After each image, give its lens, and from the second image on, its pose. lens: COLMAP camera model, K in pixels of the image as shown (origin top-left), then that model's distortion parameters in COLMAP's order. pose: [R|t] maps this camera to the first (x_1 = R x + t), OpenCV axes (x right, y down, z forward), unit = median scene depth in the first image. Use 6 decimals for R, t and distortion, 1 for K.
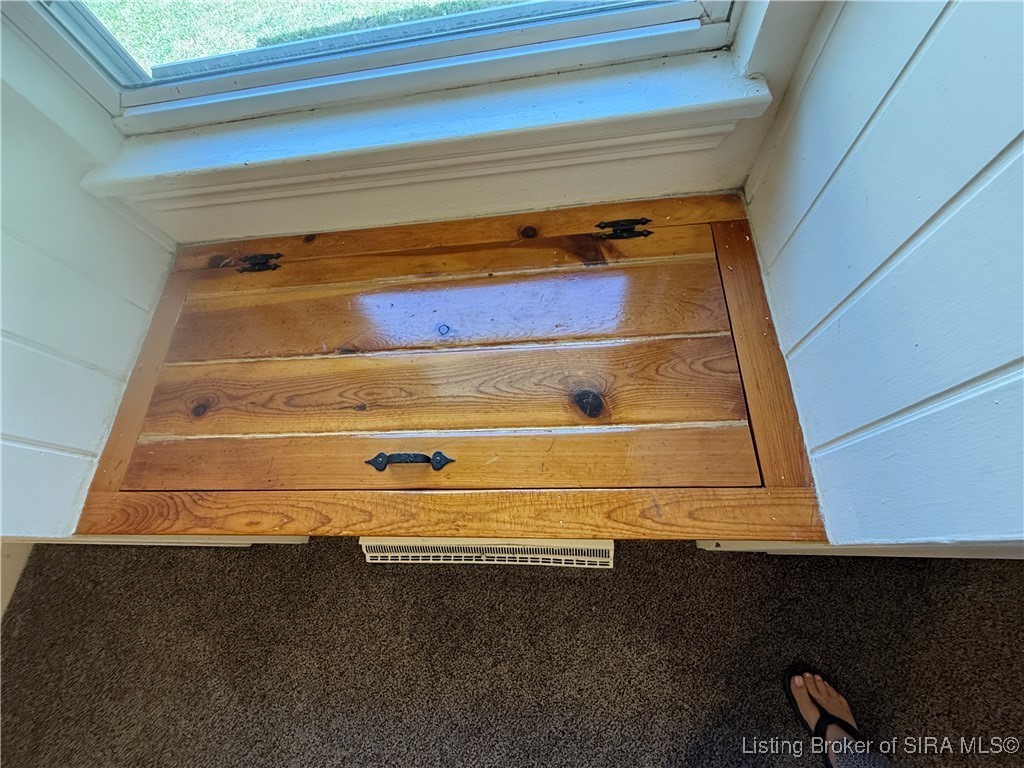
lens RADIAL K [[409.8, 0, 506.7], [0, 409.8, 386.5], [0, 0, 1]] dist [0.000912, 0.000224]
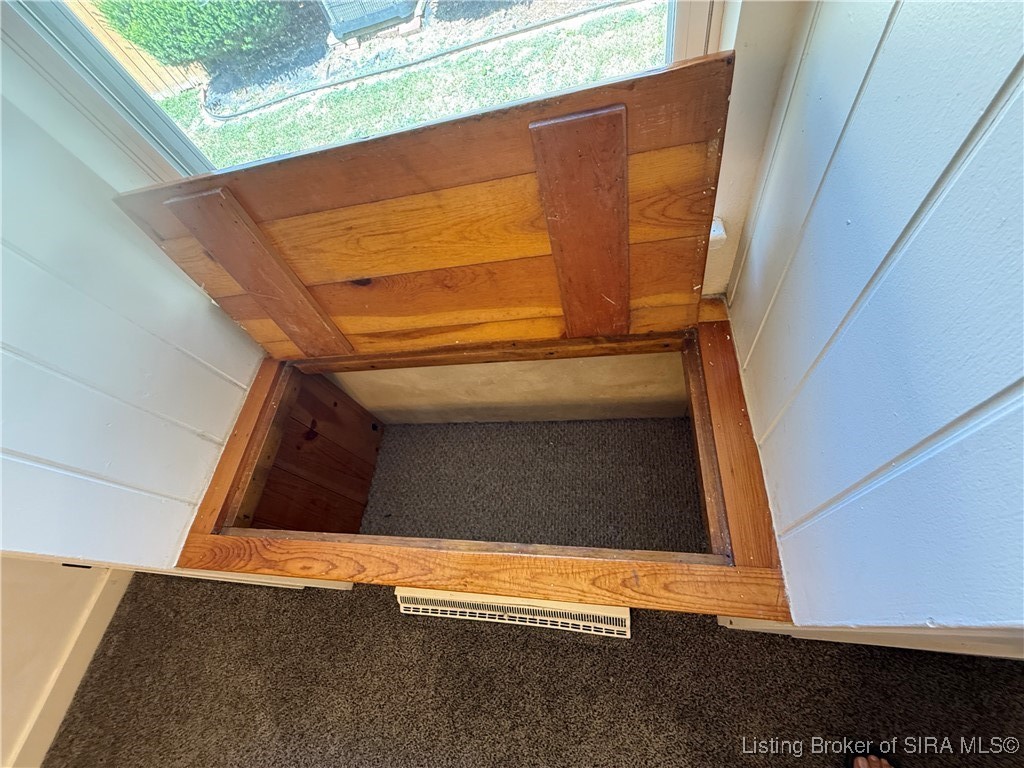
lens RADIAL K [[409.8, 0, 506.7], [0, 409.8, 386.5], [0, 0, 1]] dist [0.000912, 0.000224]
pose [[0.991275, 0.011572, -0.131300, 0.080297], [-0.028194, 0.991699, -0.125452, -0.041106], [0.128758, 0.128059, 0.983373, -0.121117]]
